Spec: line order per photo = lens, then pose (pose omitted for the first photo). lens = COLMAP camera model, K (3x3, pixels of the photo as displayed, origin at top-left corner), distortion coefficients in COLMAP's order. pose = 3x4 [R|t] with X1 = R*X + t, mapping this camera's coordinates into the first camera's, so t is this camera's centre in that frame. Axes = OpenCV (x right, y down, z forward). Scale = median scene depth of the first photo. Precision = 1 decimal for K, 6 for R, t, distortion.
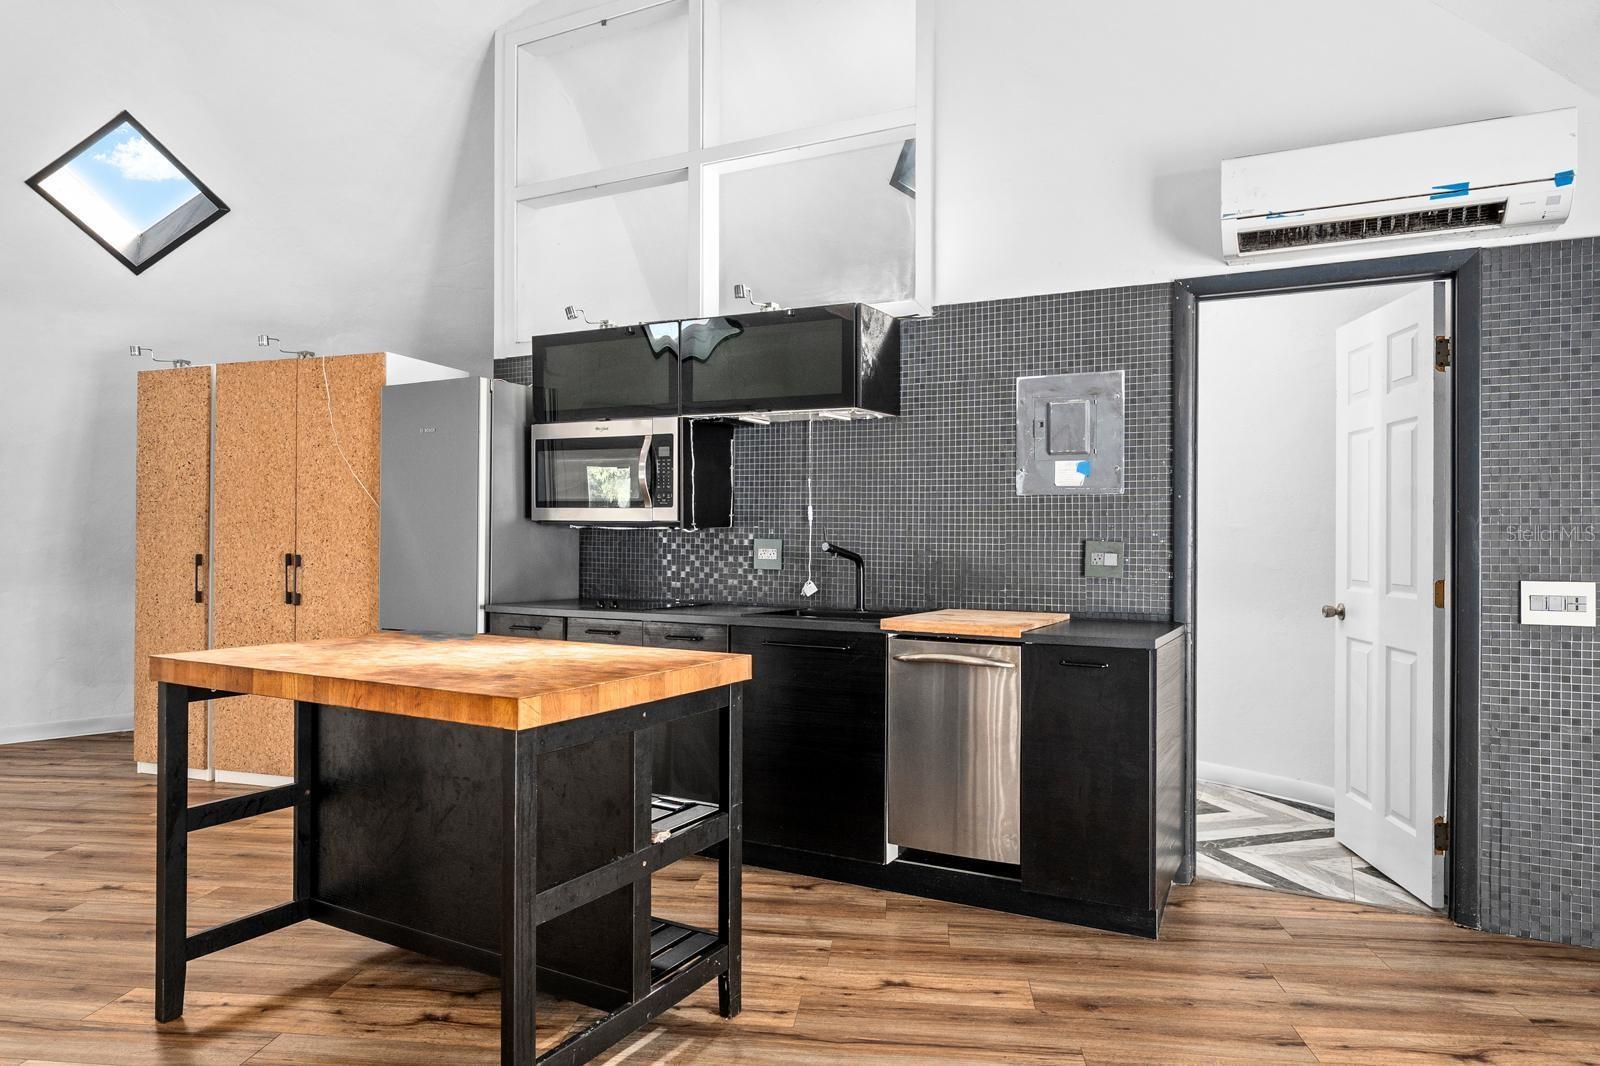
lens RADIAL K [[1000.2, 0, 793.7], [0, 1000.2, 531.2], [0, 0, 1]] dist [-0.000927, 0.000187]
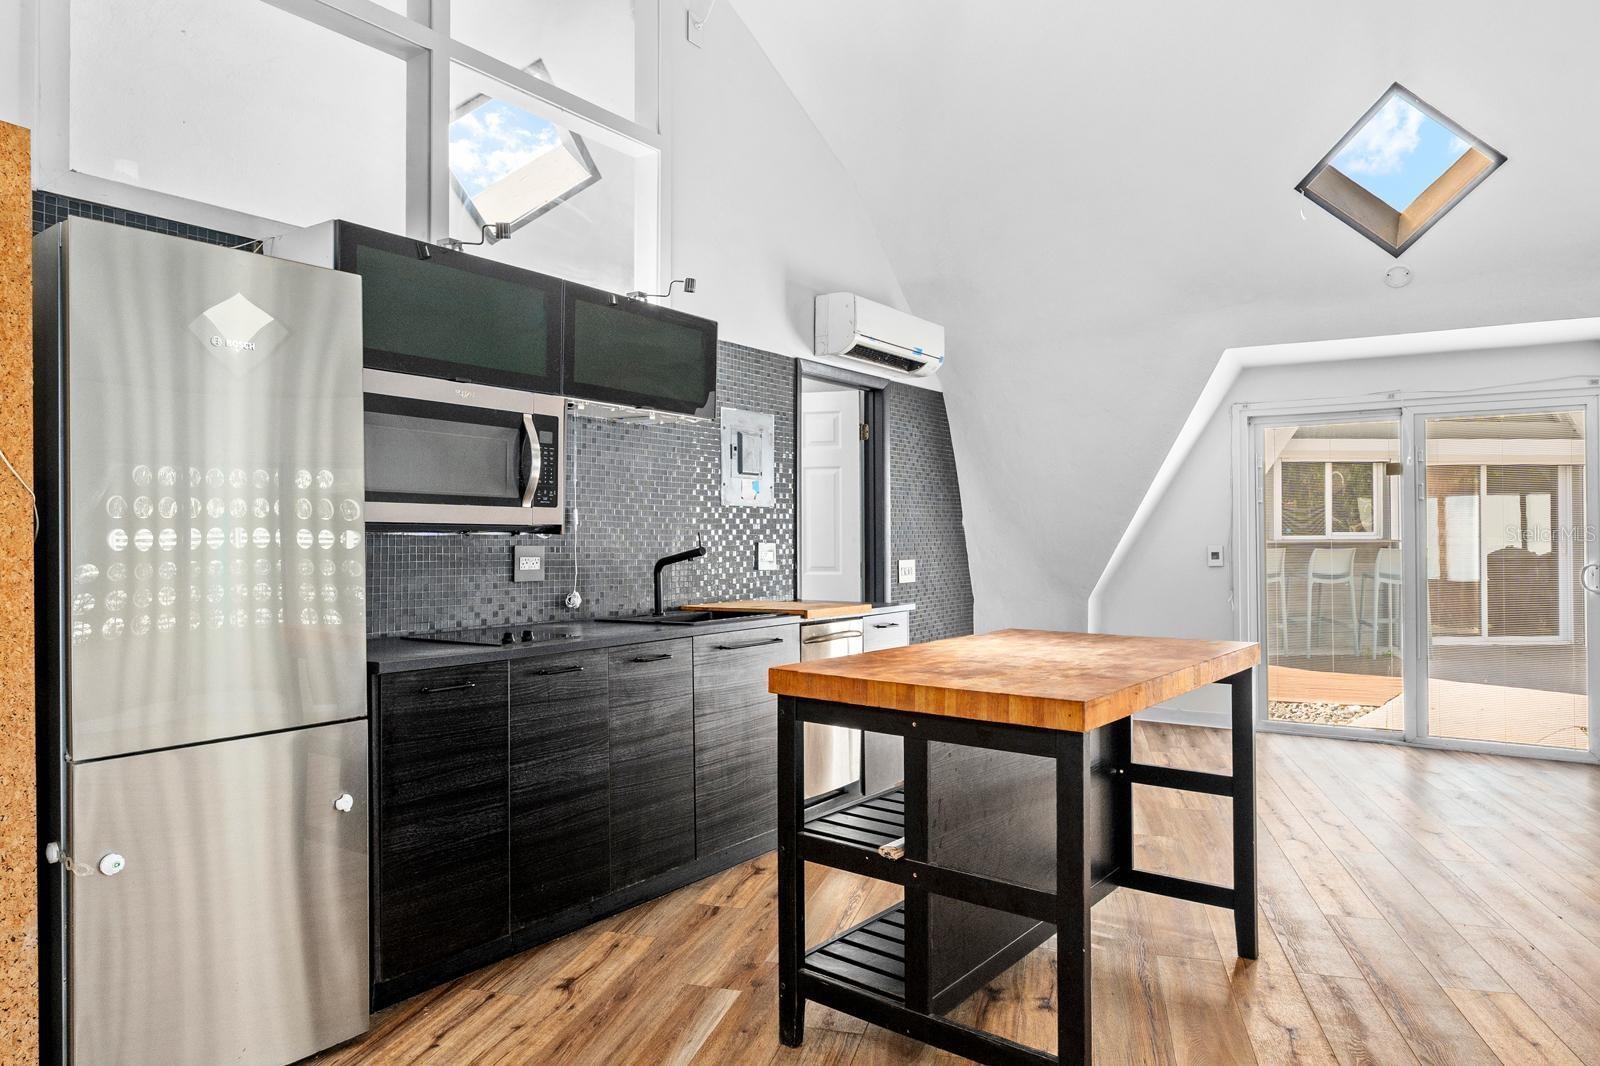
lens RADIAL K [[1000.2, 0, 793.7], [0, 1000.2, 531.2], [0, 0, 1]] dist [-0.000927, 0.000187]
pose [[0.148952, 0.002728, 0.988841, -0.966003], [0.010245, 0.999938, -0.004302, 0.000941], [-0.988791, 0.010771, 0.148915, 0.747250]]
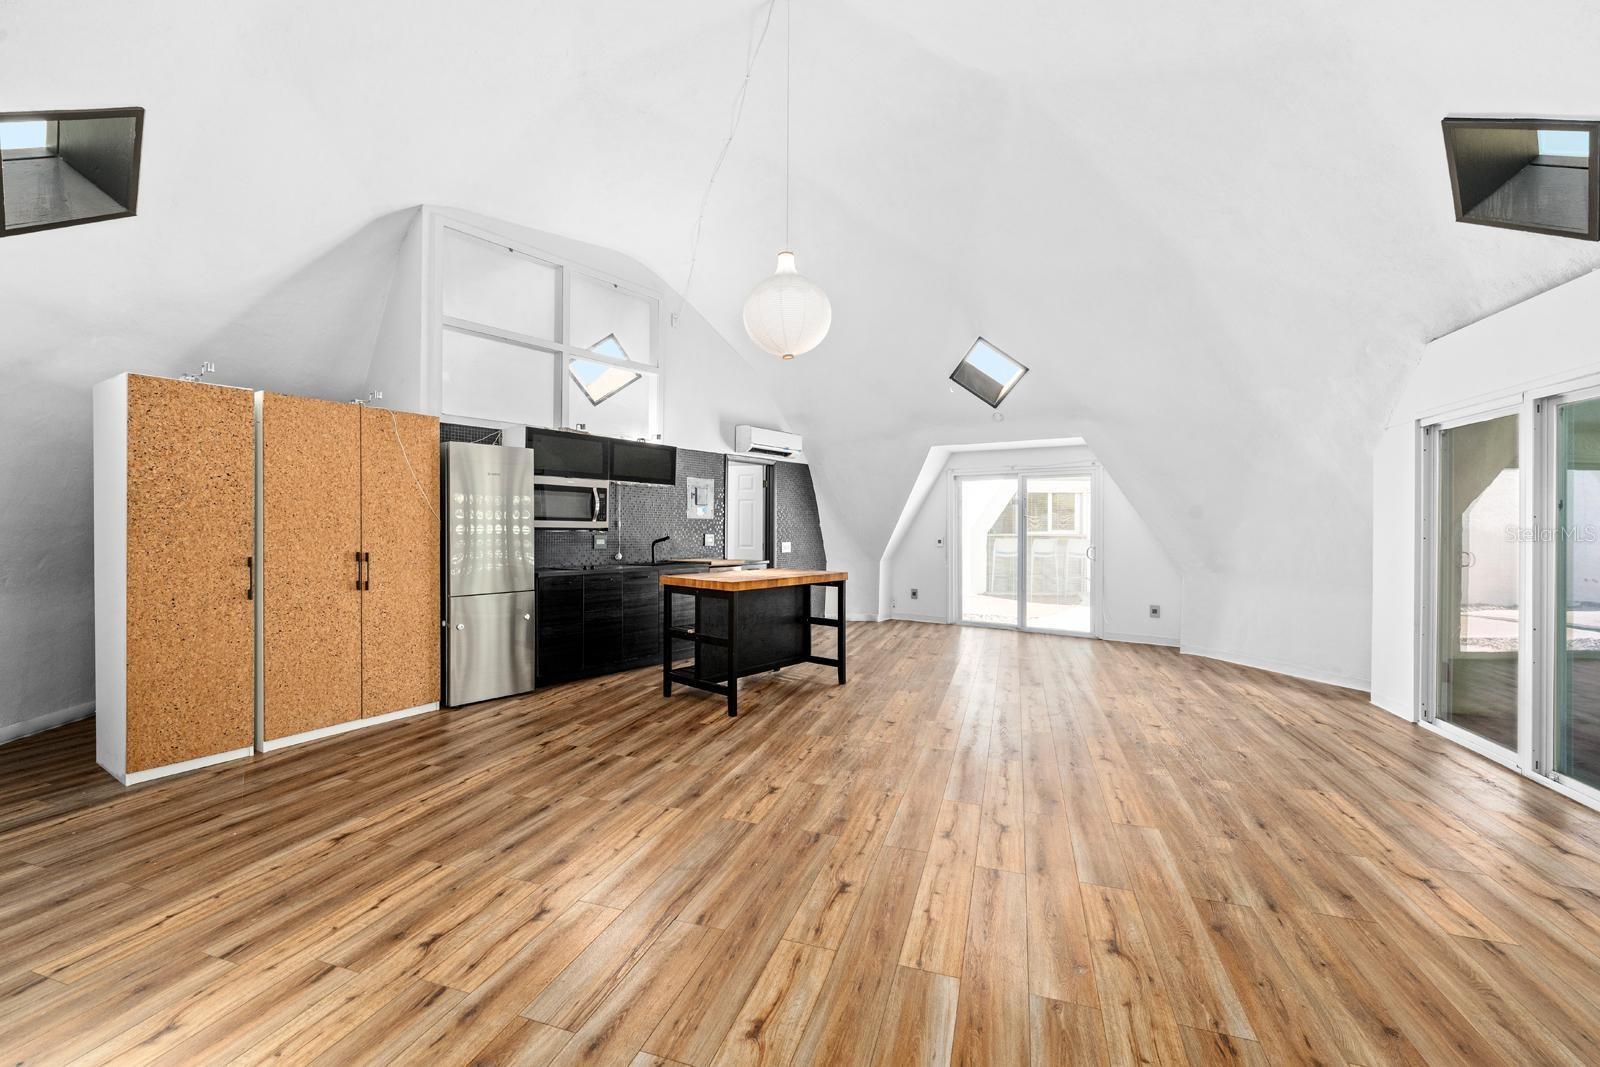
lens RADIAL K [[655.3, 0, 800.0], [0, 655.3, 529.9], [0, 0, 1]] dist [0.000402, -0.000042]
pose [[0.196120, -0.006069, 0.980561, -1.576861], [0.001871, 0.999981, 0.005815, -0.013795], [-0.980578, 0.000694, 0.196128, 0.320502]]
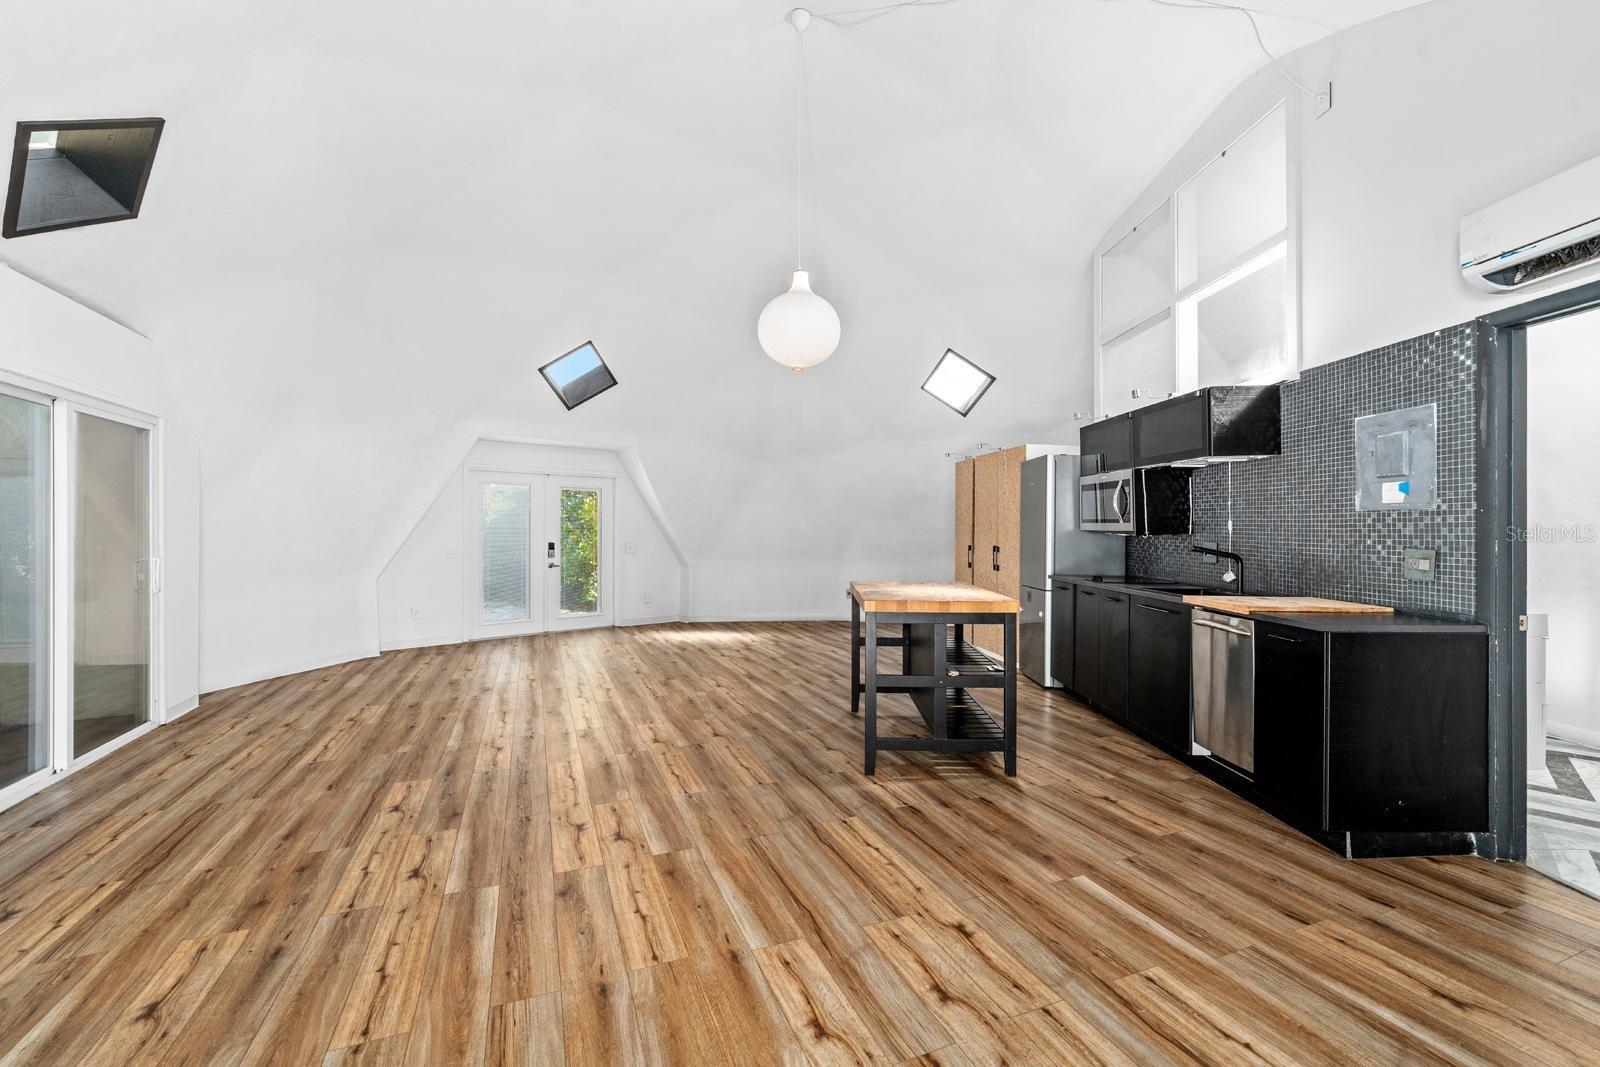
lens RADIAL K [[655.3, 0, 800.0], [0, 655.3, 529.9], [0, 0, 1]] dist [0.000402, -0.000042]
pose [[0.486879, -0.000989, -0.873469, 0.615813], [0.001178, 0.999999, -0.000475, -0.012870], [0.873469, -0.000797, 0.486879, -0.019228]]
